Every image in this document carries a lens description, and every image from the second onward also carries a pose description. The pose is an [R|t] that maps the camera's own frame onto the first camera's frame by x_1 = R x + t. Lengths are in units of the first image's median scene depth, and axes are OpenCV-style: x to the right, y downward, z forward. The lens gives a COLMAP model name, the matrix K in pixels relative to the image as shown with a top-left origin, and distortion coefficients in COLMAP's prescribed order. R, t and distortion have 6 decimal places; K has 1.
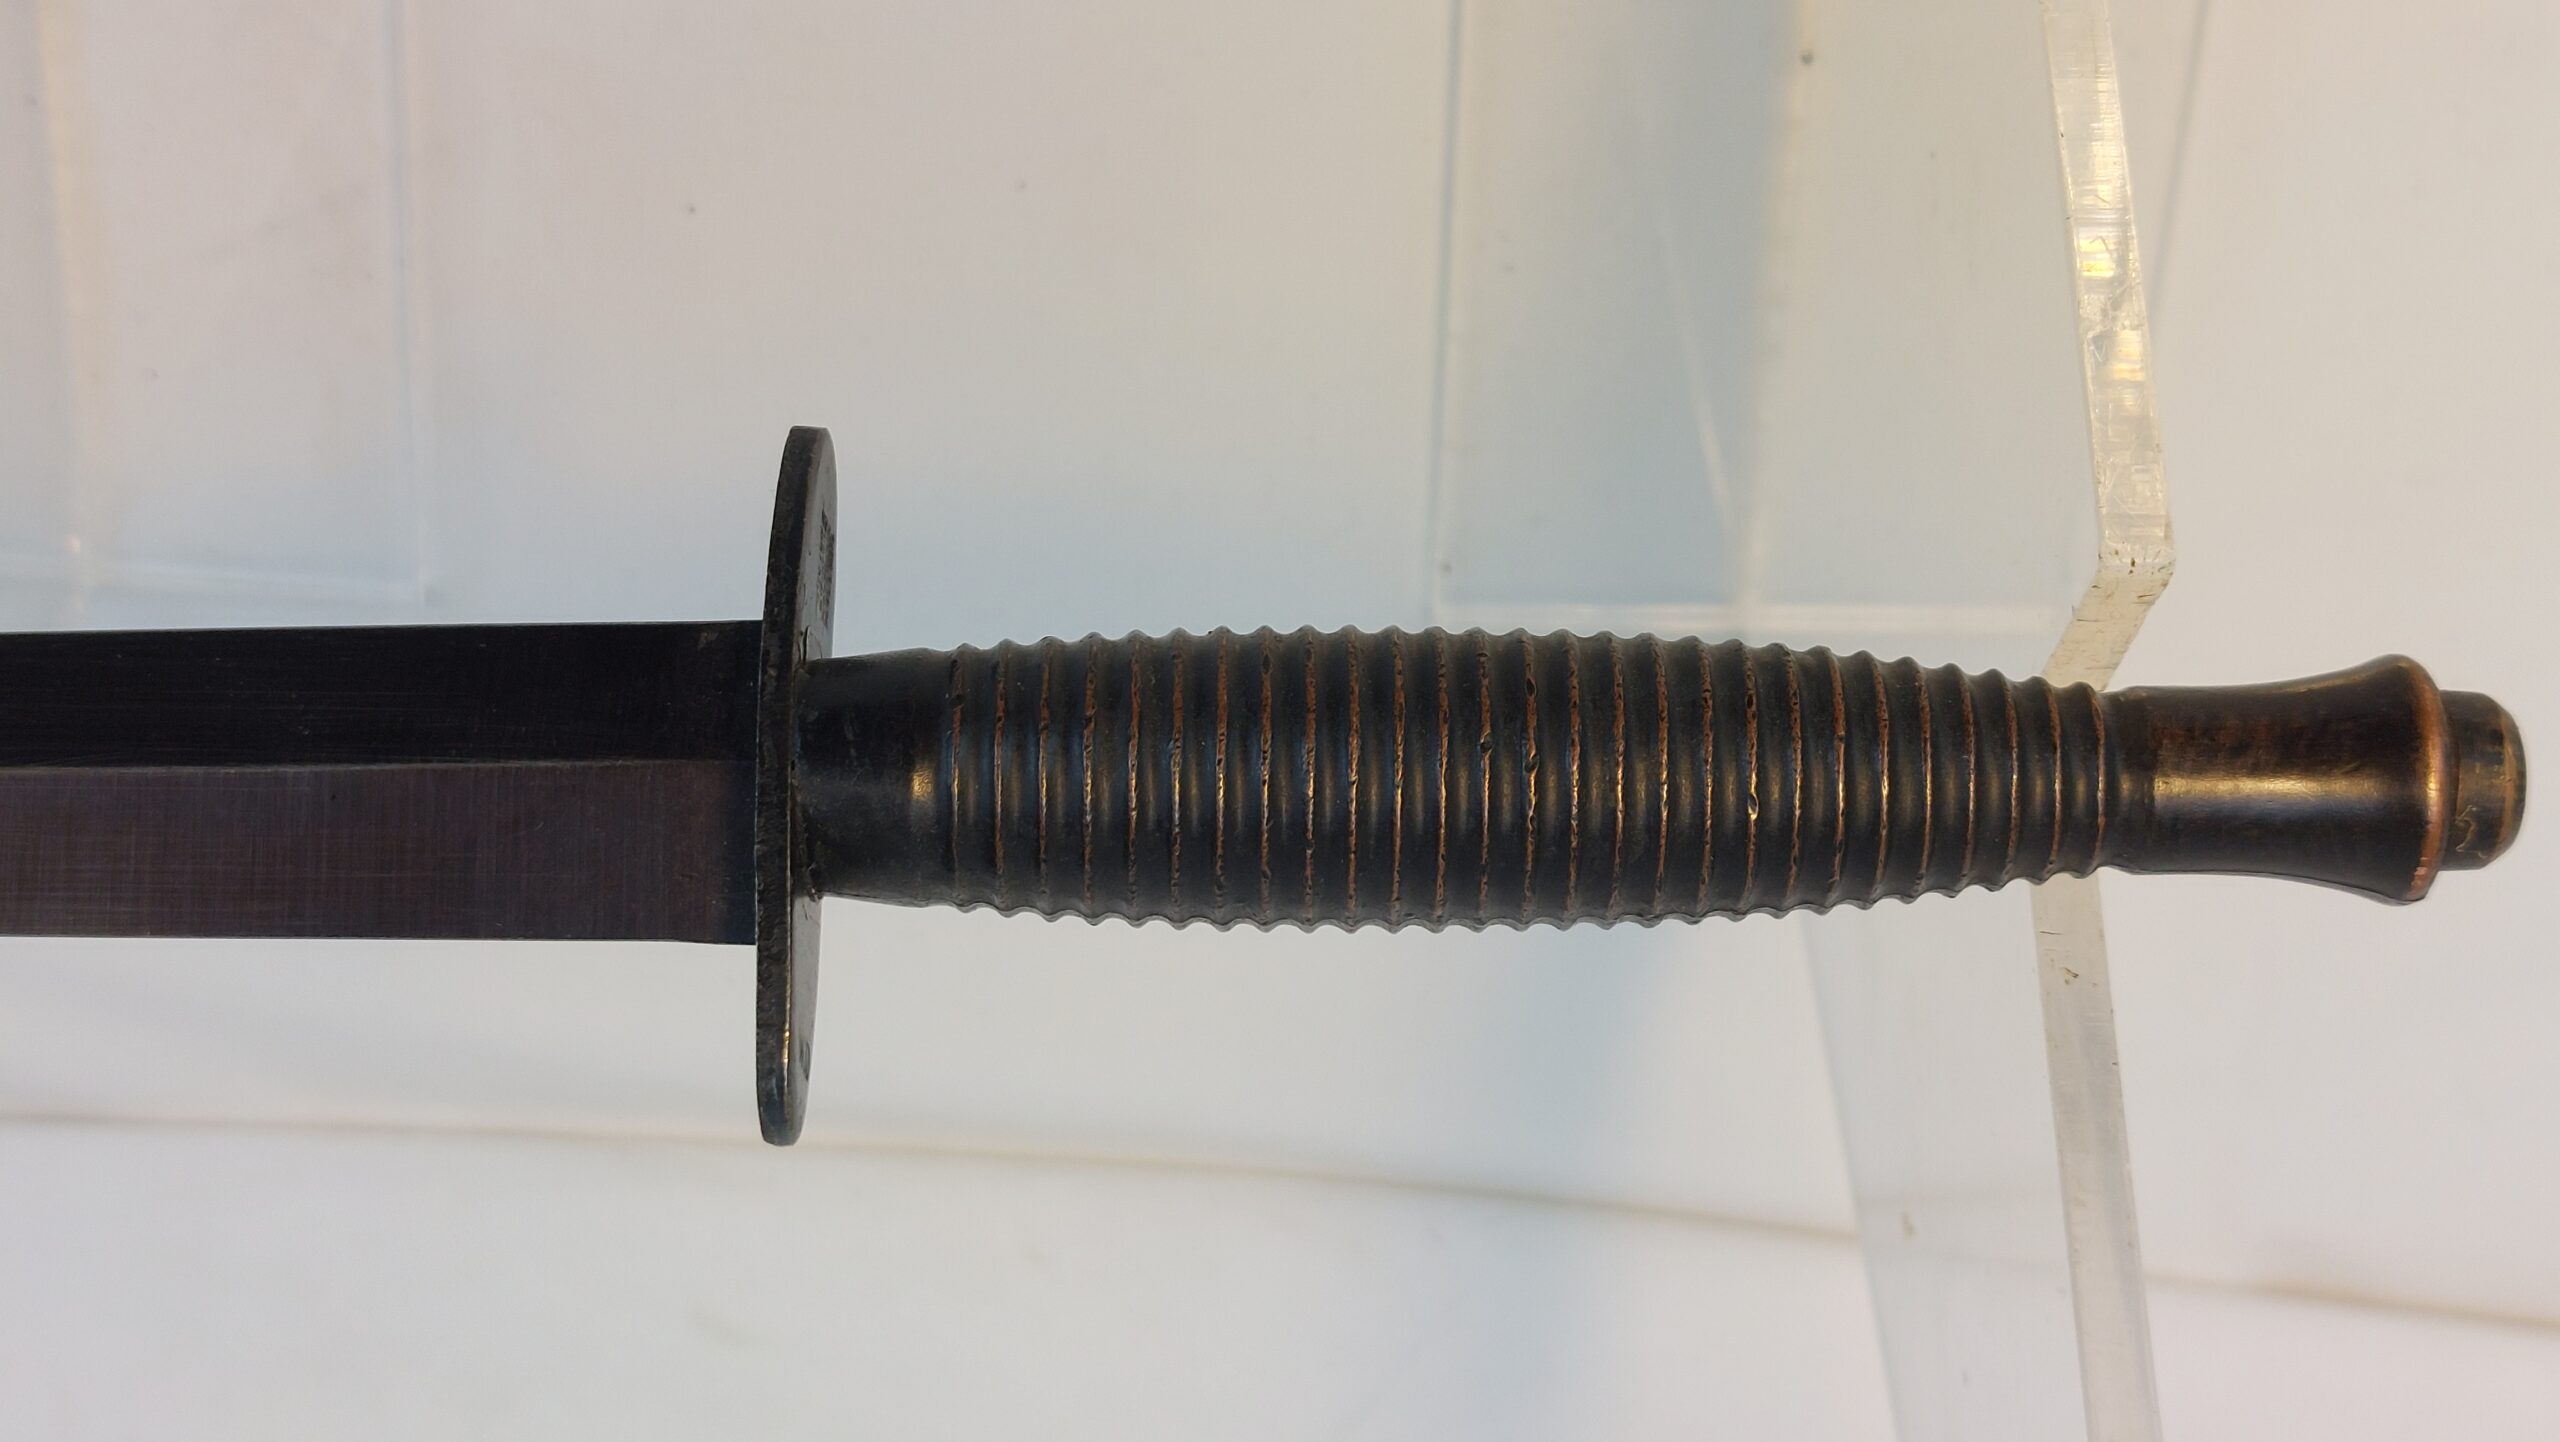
lens RADIAL K [[1671.2, 0, 1292.0], [0, 1671.2, 709.5], [0, 0, 1]] dist [0.001032, -0.002396]
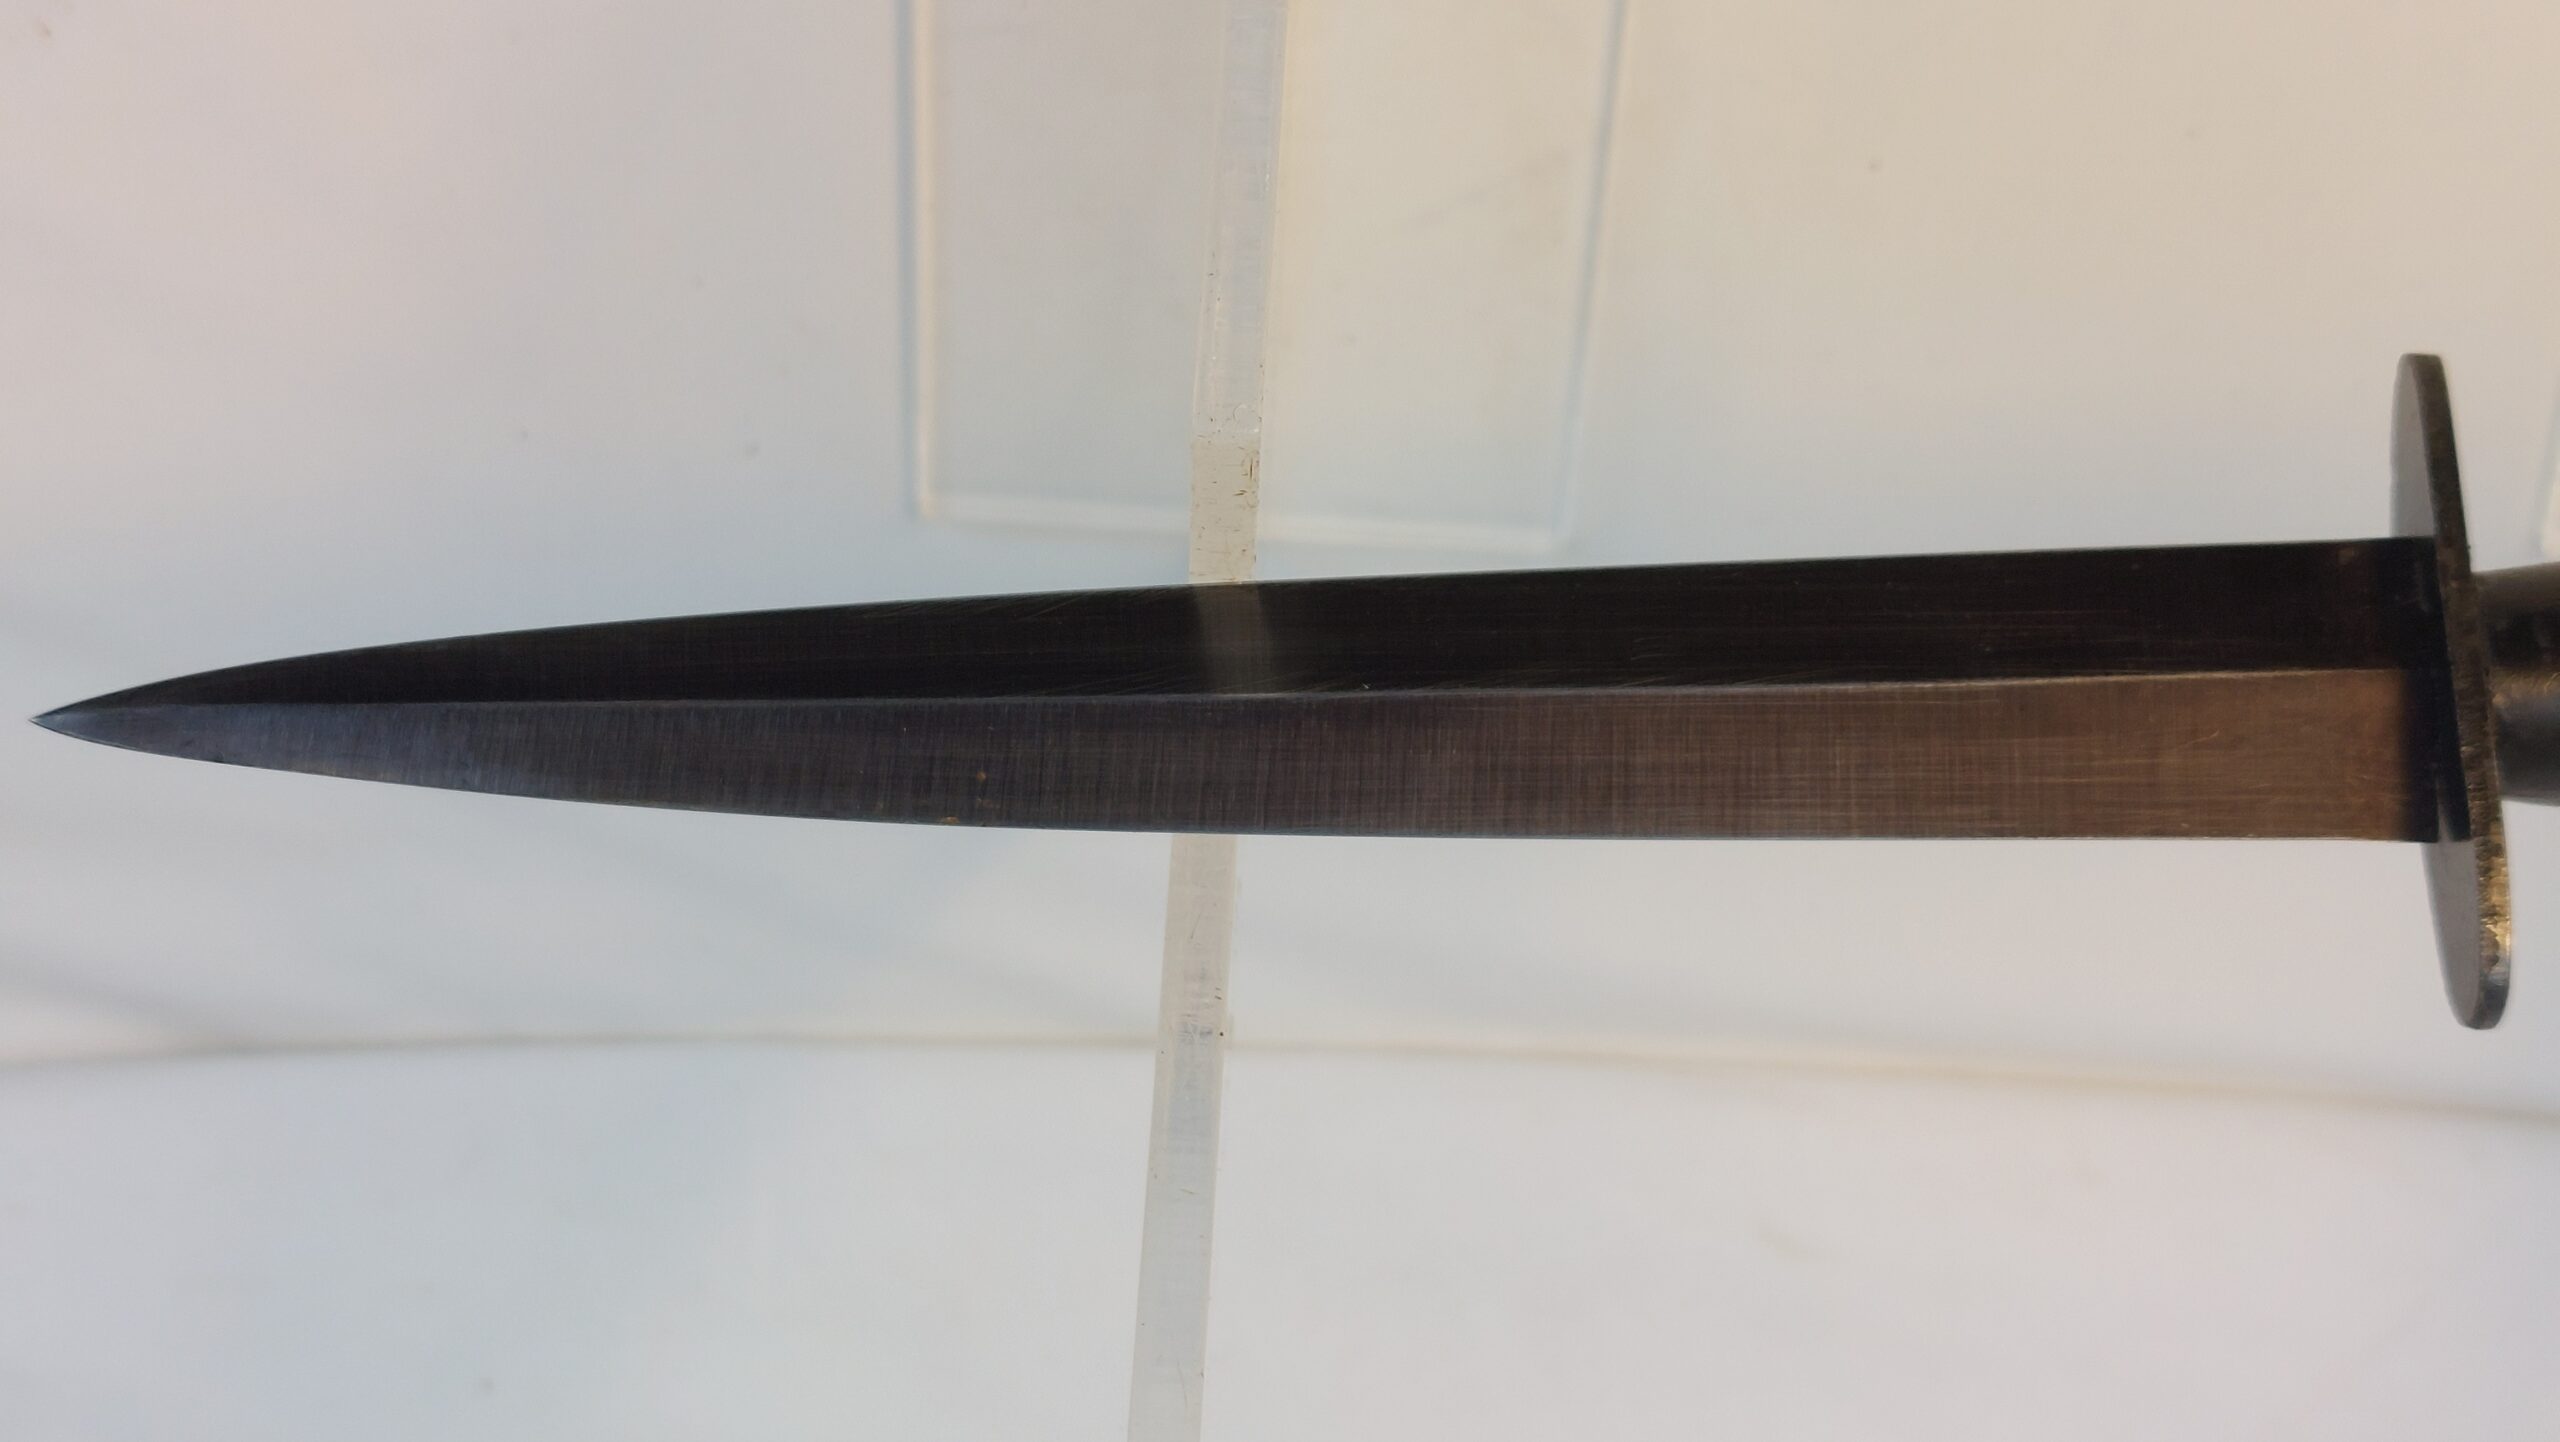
lens RADIAL K [[1671.2, 0, 1285.2], [0, 1671.2, 740.9], [0, 0, 1]] dist [0.001032, -0.002396]
pose [[0.997191, -0.013158, -0.073737, -0.968068], [0.015342, 0.999458, 0.029131, 0.034414], [0.073314, -0.030180, 0.996852, -0.109371]]
